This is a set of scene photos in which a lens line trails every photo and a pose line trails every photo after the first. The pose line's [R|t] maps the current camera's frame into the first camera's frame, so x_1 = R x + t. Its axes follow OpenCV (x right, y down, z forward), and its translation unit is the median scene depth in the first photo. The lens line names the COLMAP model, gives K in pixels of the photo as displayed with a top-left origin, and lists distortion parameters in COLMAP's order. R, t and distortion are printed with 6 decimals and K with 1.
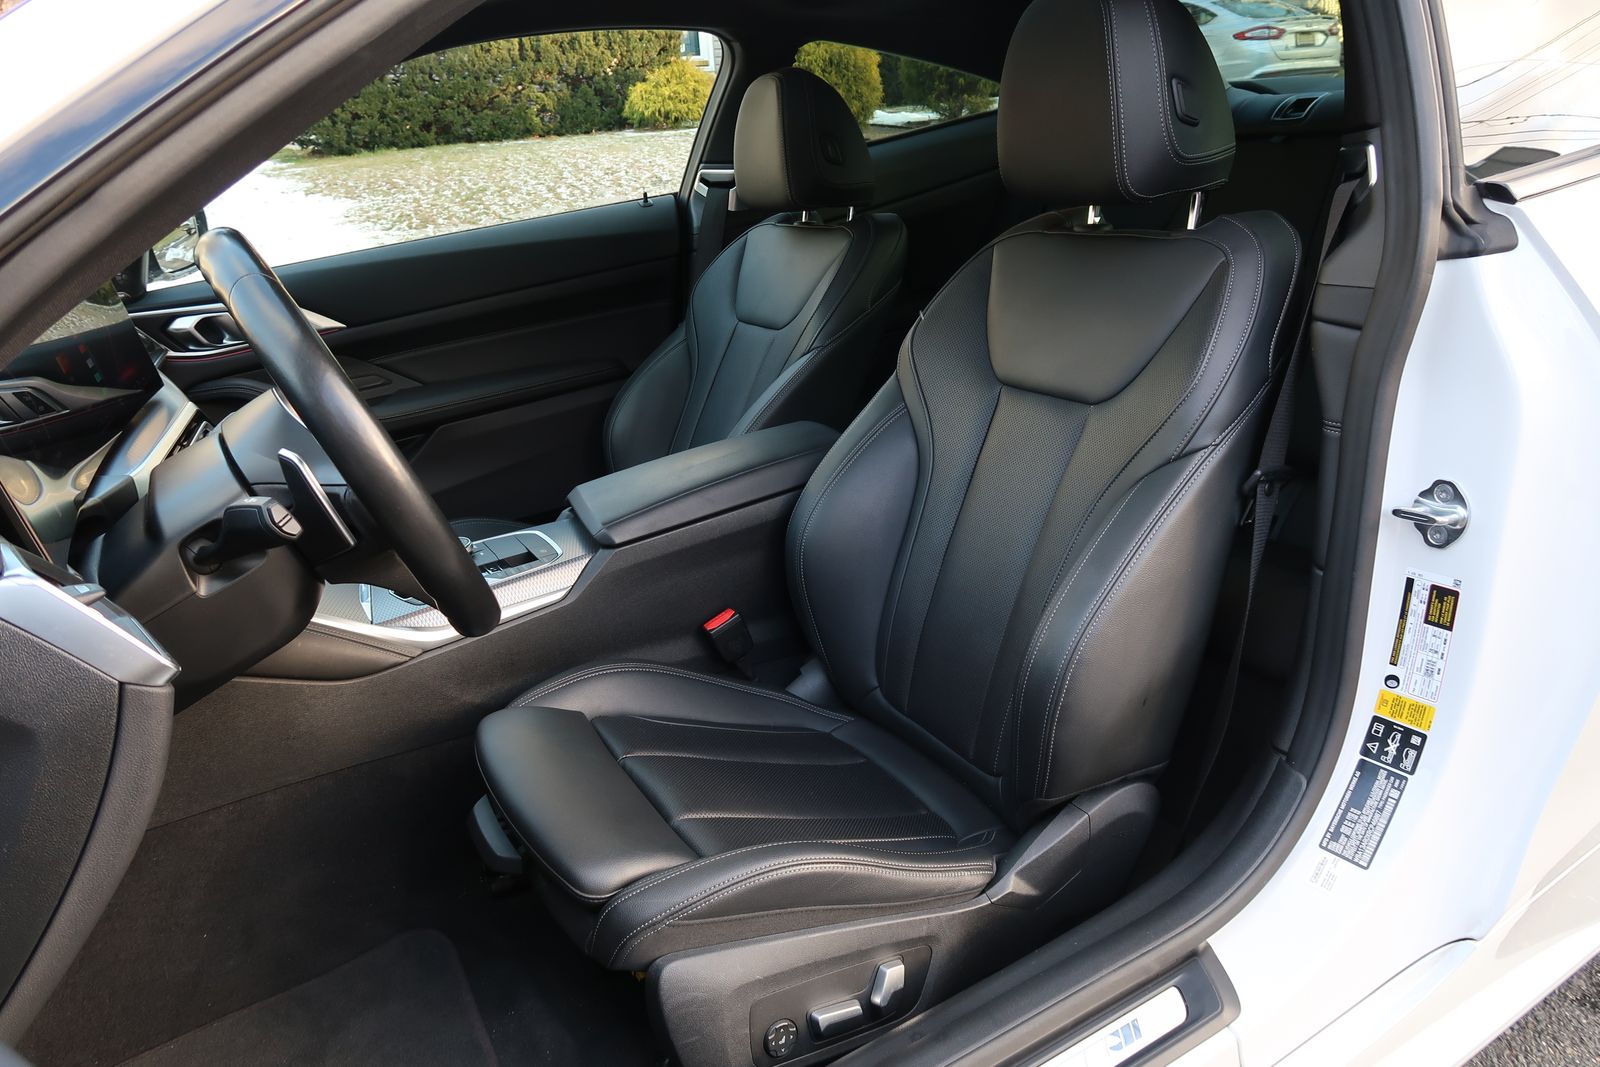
lens RADIAL K [[1115.5, 0, 800.0], [0, 1115.5, 535.2], [0, 0, 1]] dist [-0.009724, 0.001381]
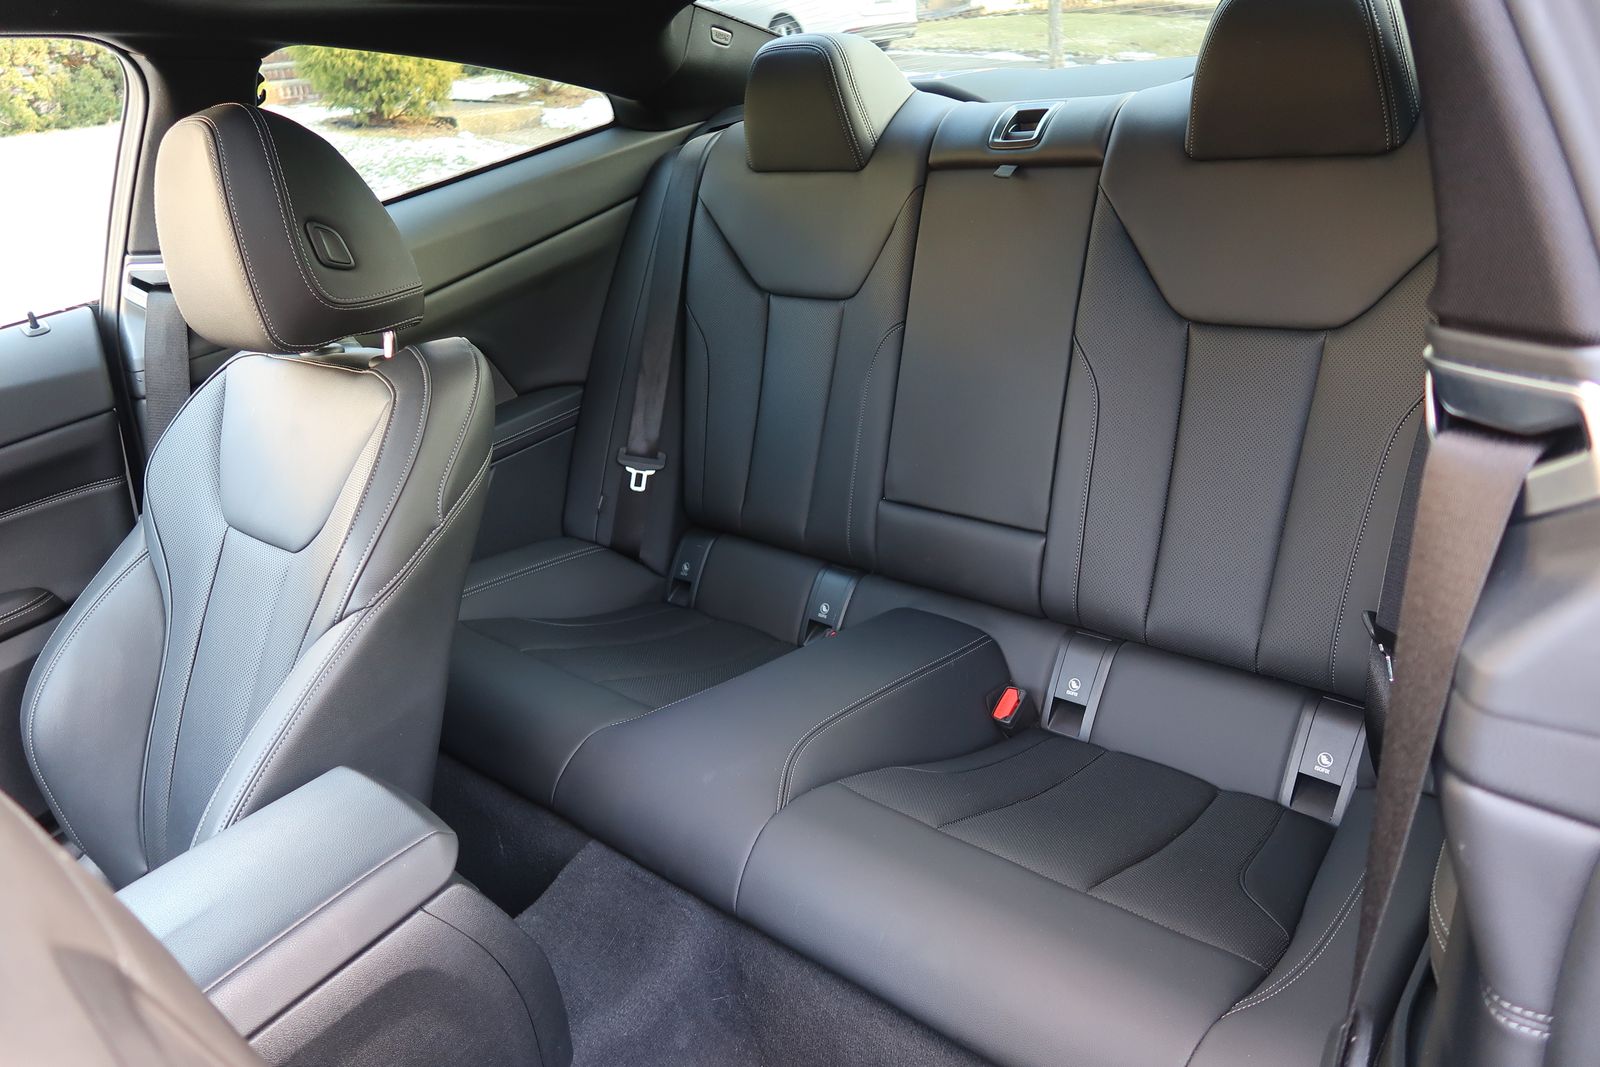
lens RADIAL K [[1115.5, 0, 801.2], [0, 1115.5, 531.3], [0, 0, 1]] dist [-0.009724, 0.001381]
pose [[0.942793, -0.156433, 0.294397, 0.054158], [0.147624, 0.987673, 0.052056, -0.163336], [-0.298912, -0.005618, 0.954264, 0.316912]]
